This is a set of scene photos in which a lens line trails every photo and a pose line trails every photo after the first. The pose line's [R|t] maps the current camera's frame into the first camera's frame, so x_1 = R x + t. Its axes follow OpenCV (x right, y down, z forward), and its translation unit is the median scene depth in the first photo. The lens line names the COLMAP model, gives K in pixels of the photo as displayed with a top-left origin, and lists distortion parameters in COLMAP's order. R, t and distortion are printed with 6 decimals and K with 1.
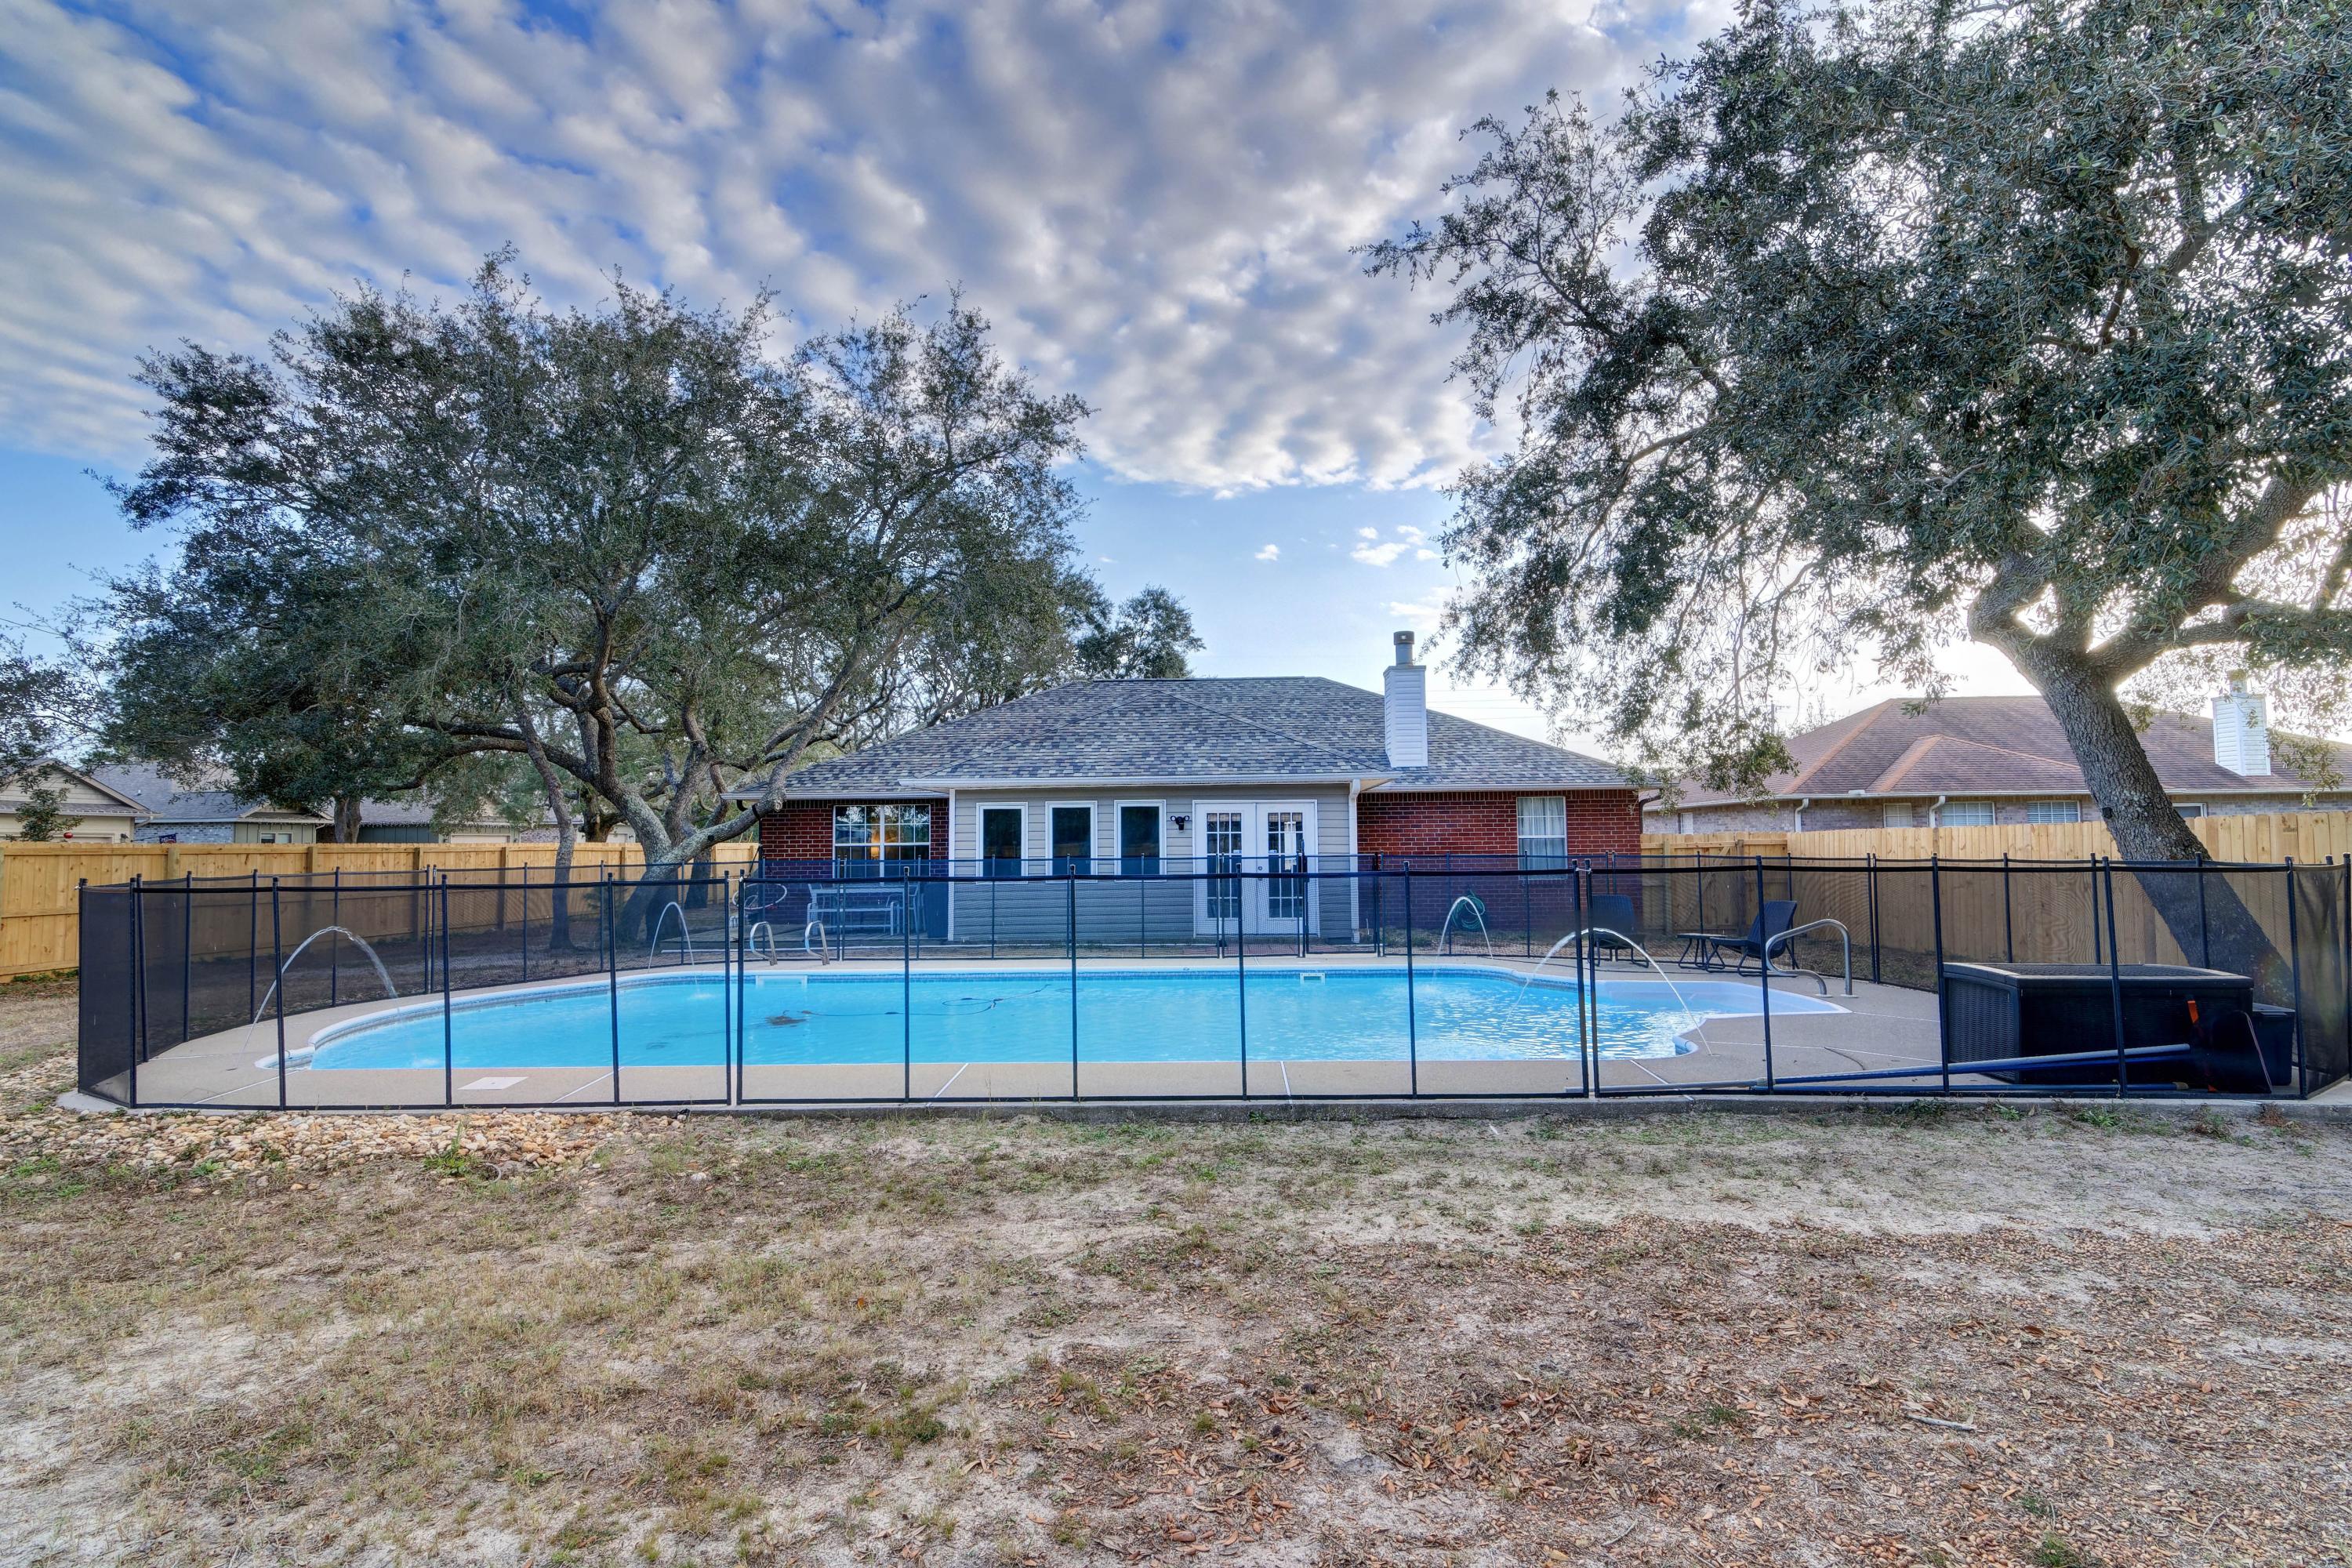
lens RADIAL K [[1125.1, 0, 1199.0], [0, 1125.1, 774.3], [0, 0, 1]] dist [0.009930, -0.000786]
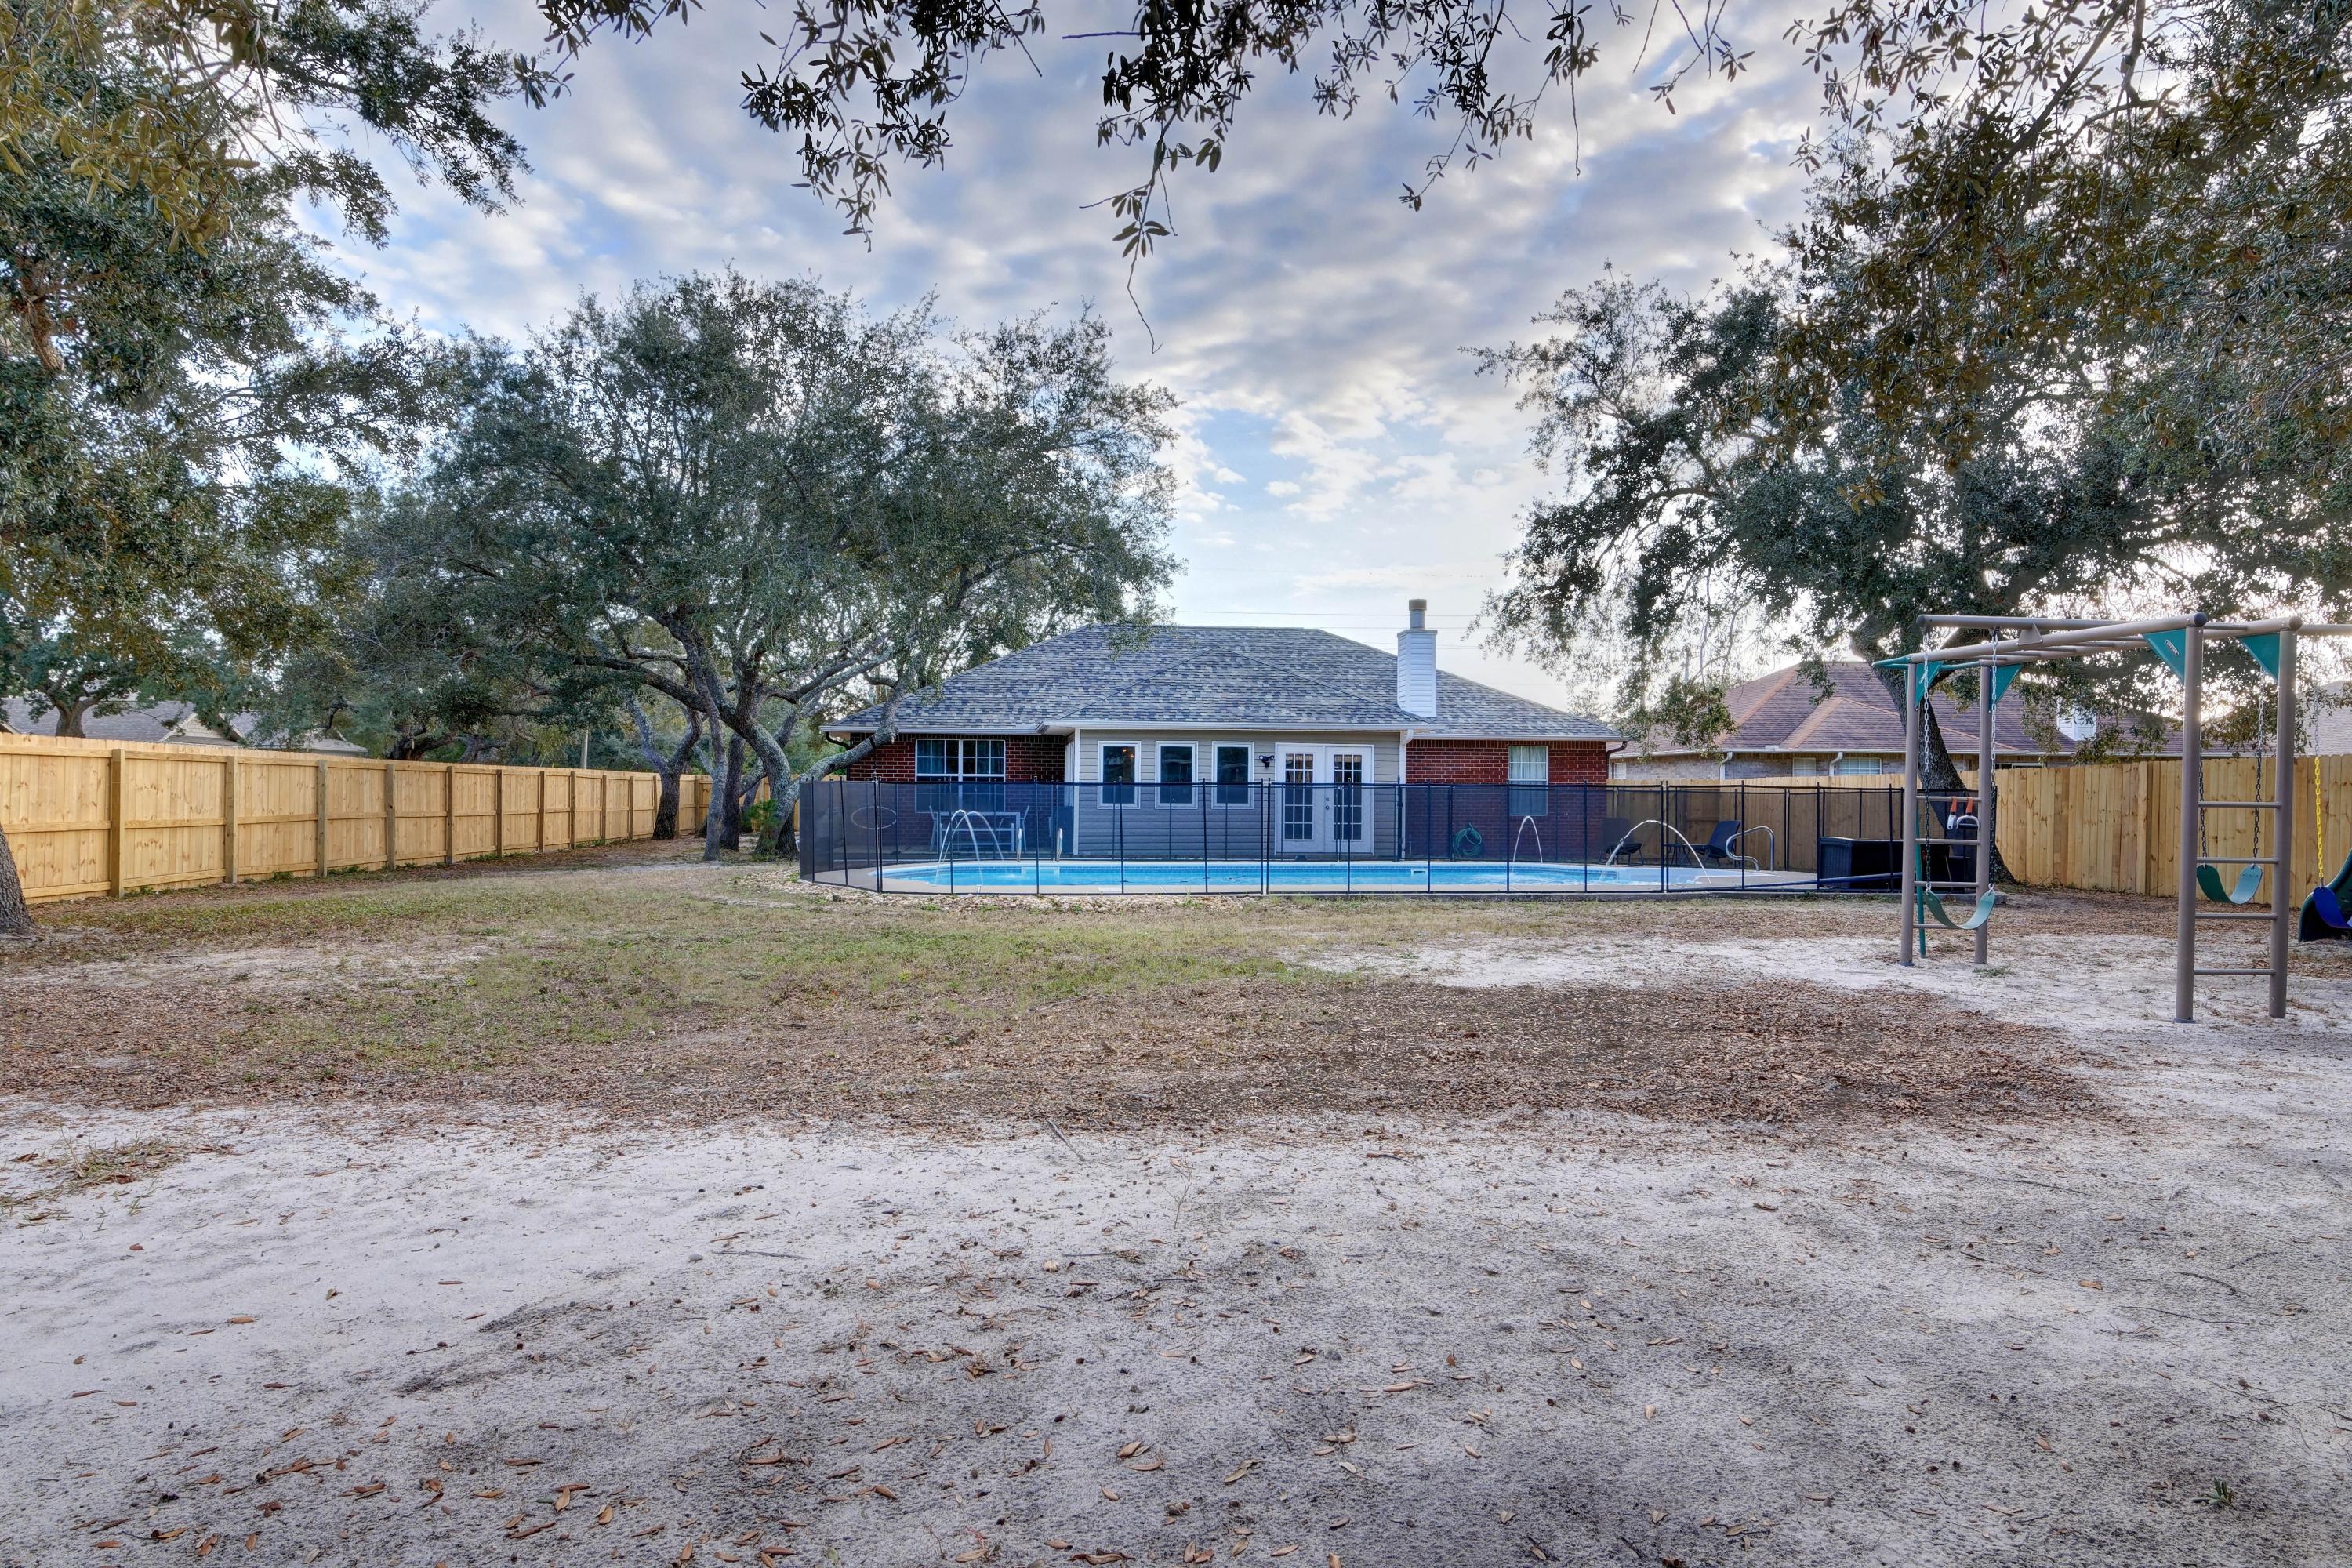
lens RADIAL K [[1535.2, 0, 1159.4], [0, 1535.2, 782.1], [0, 0, 1]] dist [0.012808, -0.001846]
pose [[0.987389, 0.019321, 0.157131, -0.392437], [-0.027503, 0.998367, 0.050064, -0.014352], [-0.155907, -0.053755, 0.986308, -0.632875]]
